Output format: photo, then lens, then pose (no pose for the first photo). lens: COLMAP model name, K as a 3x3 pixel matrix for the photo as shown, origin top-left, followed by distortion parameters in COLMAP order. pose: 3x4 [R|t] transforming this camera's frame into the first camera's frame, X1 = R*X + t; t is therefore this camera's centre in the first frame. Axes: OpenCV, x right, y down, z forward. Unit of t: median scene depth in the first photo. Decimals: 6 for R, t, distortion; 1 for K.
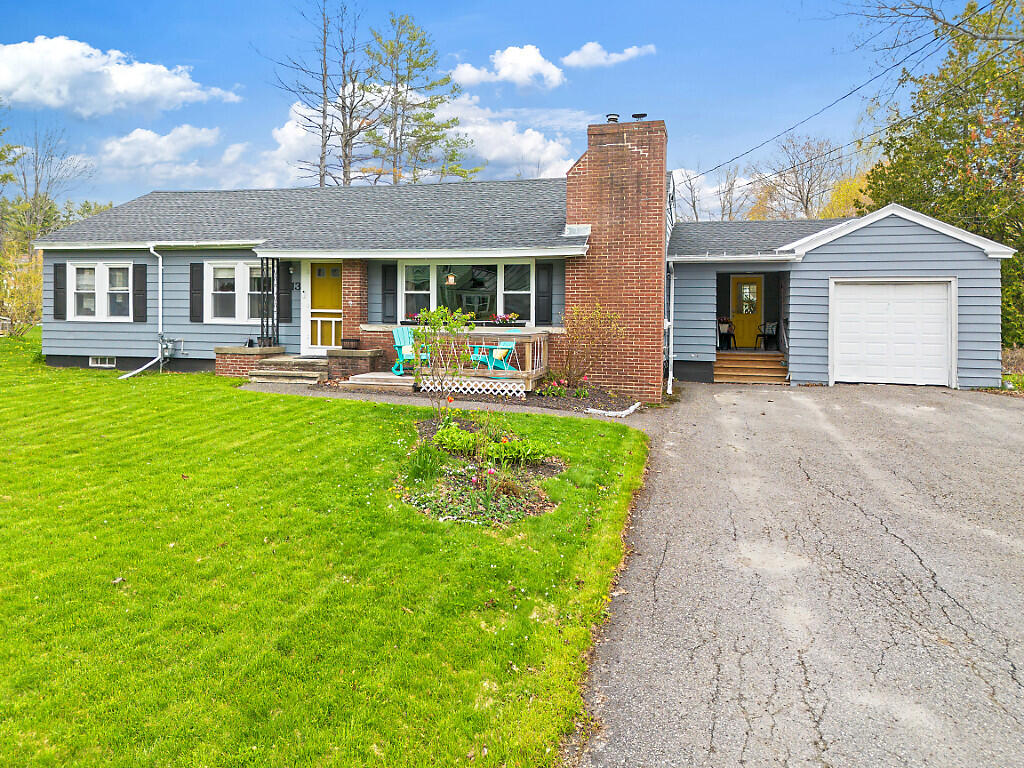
lens RADIAL K [[740.9, 0, 510.5], [0, 740.9, 327.9], [0, 0, 1]] dist [0.057562, -0.057533]
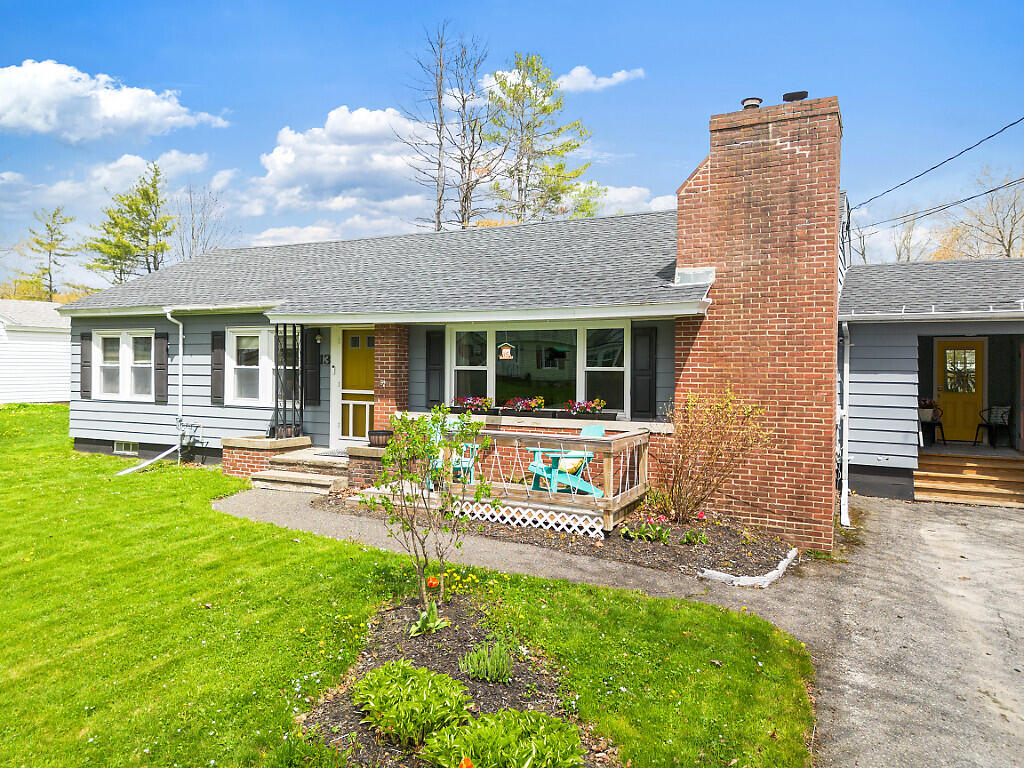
lens RADIAL K [[728.2, 0, 509.2], [0, 728.2, 370.0], [0, 0, 1]] dist [0.060398, -0.046890]
pose [[0.978915, 0.001370, -0.204262, 0.055517], [-0.005535, 0.999788, -0.019822, -0.031282], [0.204191, 0.020535, 0.978716, 0.294991]]
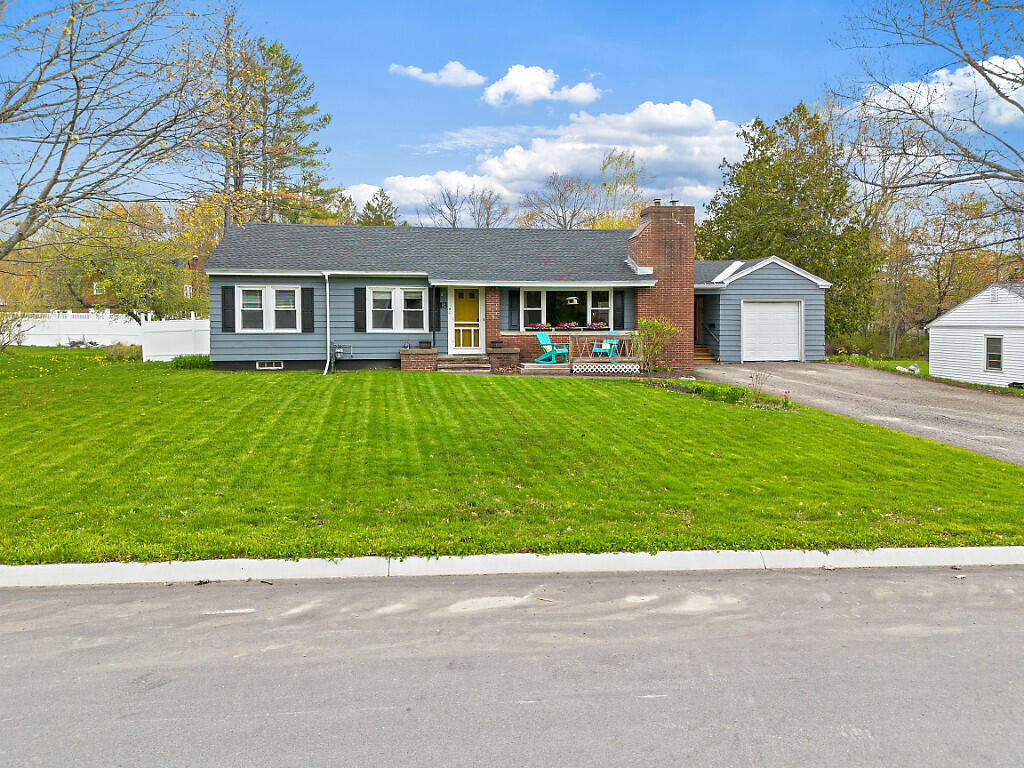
lens RADIAL K [[740.9, 0, 510.5], [0, 740.9, 327.9], [0, 0, 1]] dist [0.057562, -0.057533]
pose [[0.919117, -0.015618, 0.393675, -0.724914], [0.018260, 0.999829, -0.002967, -0.006544], [-0.393561, 0.009916, 0.919245, -0.334485]]
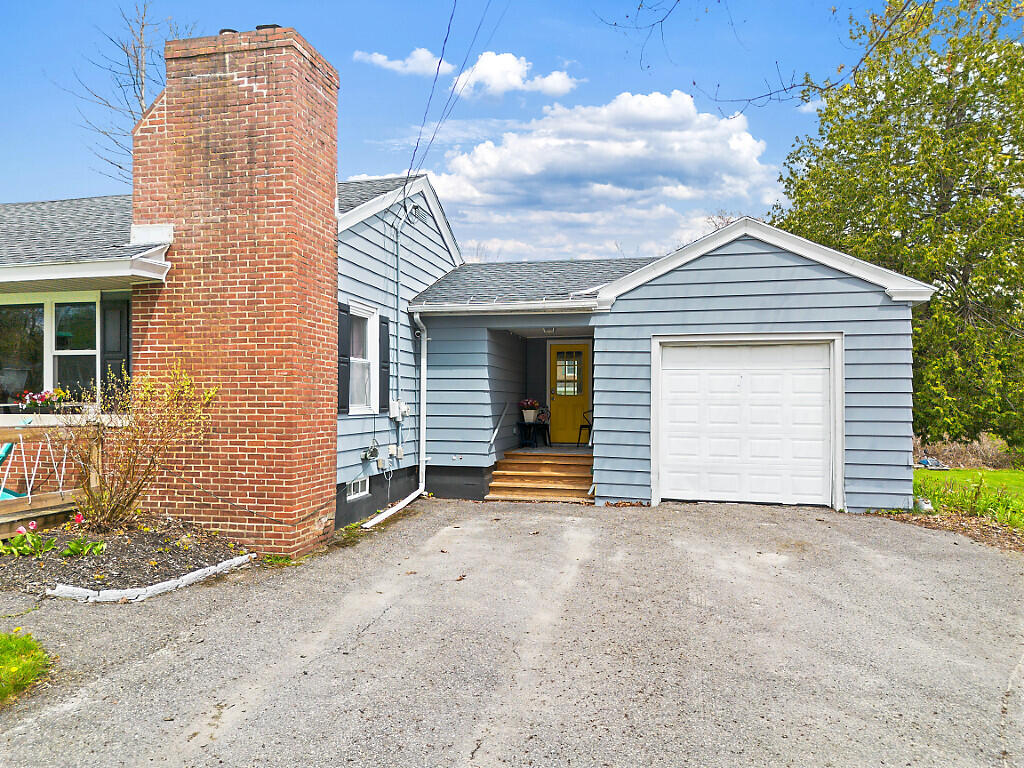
lens RADIAL K [[730.7, 0, 508.6], [0, 730.7, 408.2], [0, 0, 1]] dist [0.060350, -0.056402]
pose [[0.998958, -0.003792, 0.045486, 0.287108], [0.004419, 0.999897, -0.013684, 0.002688], [-0.045429, 0.013871, 0.998871, 0.396542]]
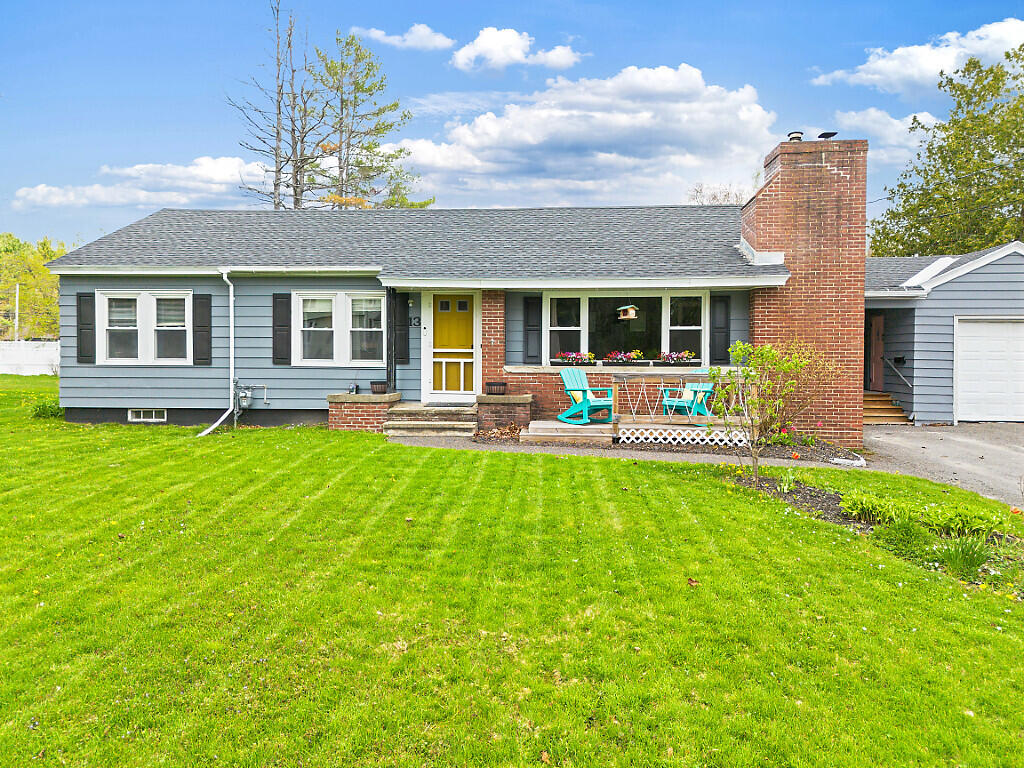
lens RADIAL K [[728.2, 0, 509.2], [0, 728.2, 370.0], [0, 0, 1]] dist [0.060398, -0.046890]
pose [[0.982238, -0.008614, 0.187442, -0.339252], [0.008846, 0.999961, -0.000401, 0.000464], [-0.187431, 0.002052, 0.982276, 0.164214]]
